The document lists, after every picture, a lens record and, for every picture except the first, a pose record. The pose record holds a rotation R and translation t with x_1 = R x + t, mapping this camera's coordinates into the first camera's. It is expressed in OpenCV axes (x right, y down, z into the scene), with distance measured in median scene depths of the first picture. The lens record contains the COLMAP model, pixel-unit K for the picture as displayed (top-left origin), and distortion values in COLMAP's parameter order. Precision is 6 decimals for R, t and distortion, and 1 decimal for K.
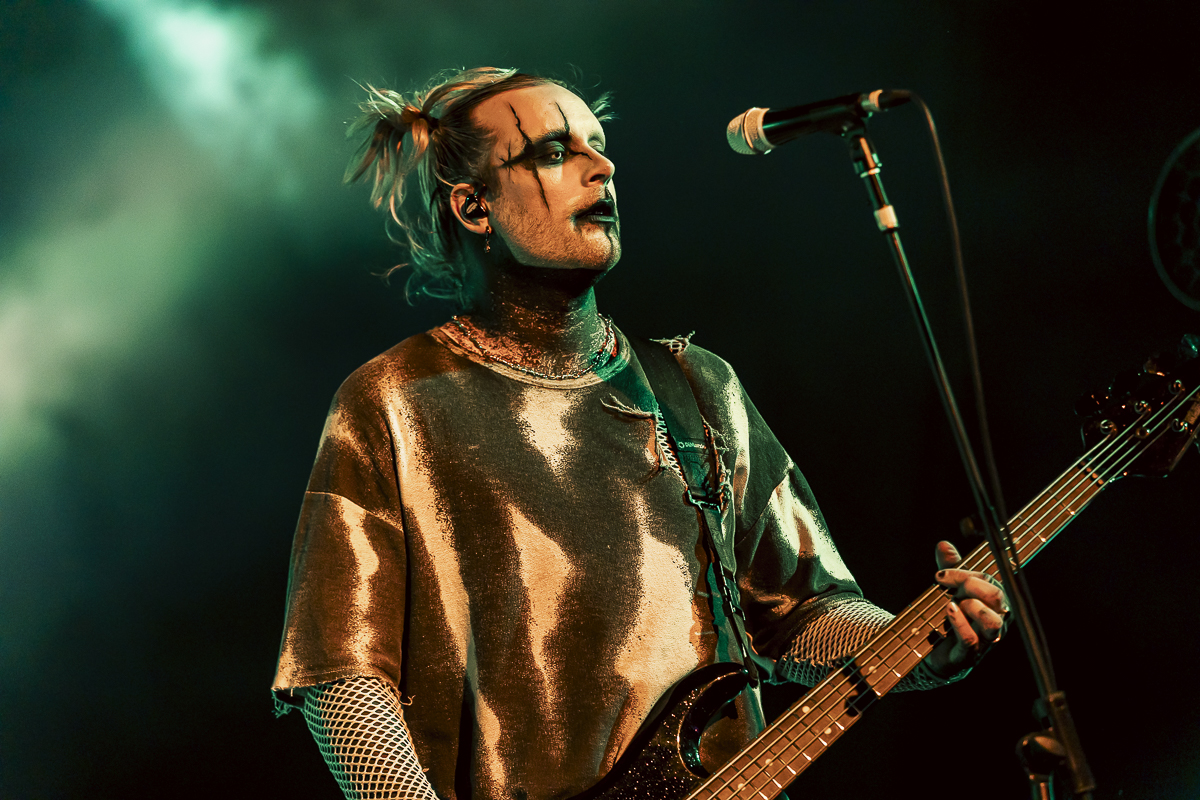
lens RADIAL K [[5536.0, 0, 600.0], [0, 5536.0, 400.0], [0, 0, 1]] dist [0.014584, 0.057948]
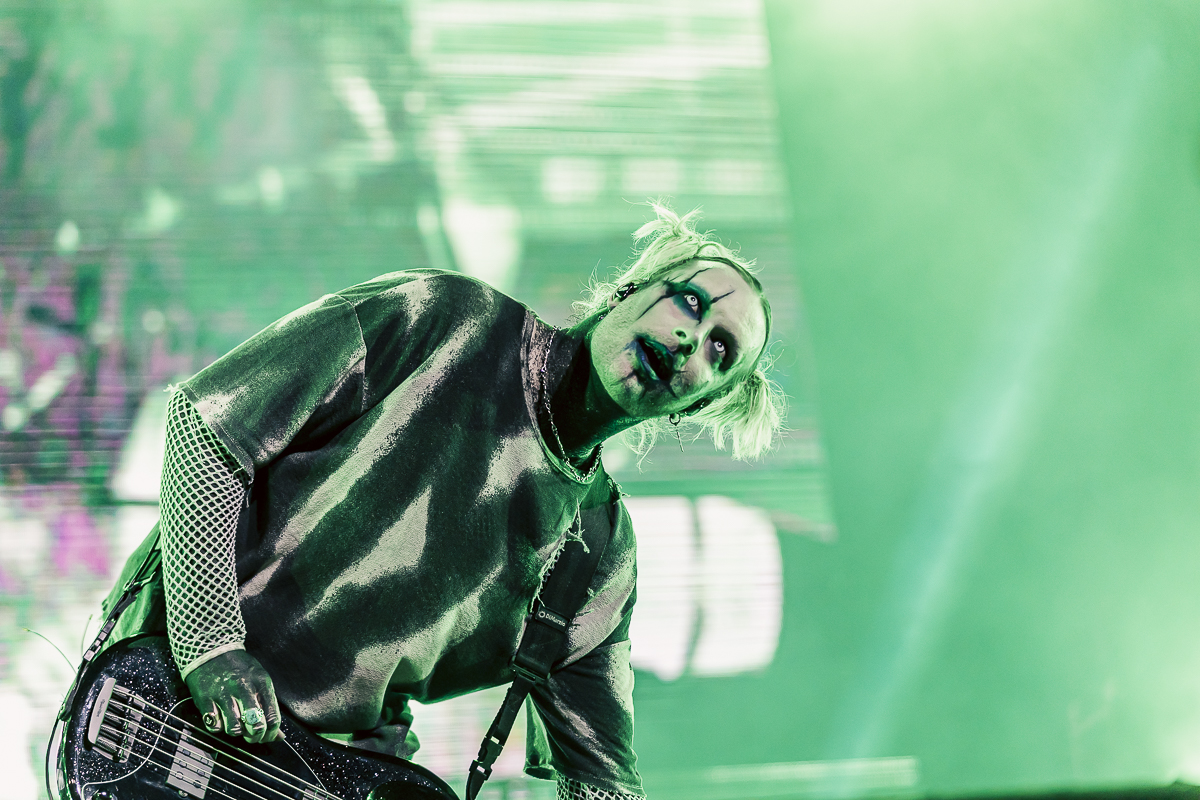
lens RADIAL K [[3622.5, 0, 600.0], [0, 3622.5, 400.0], [0, 0, 1]] dist [-2.103281, -0.072457]
pose [[0.539284, 0.841996, 0.014693, -0.022336], [-0.841977, 0.539434, -0.009278, -0.011507], [-0.015738, -0.007368, 0.999849, 0.260991]]
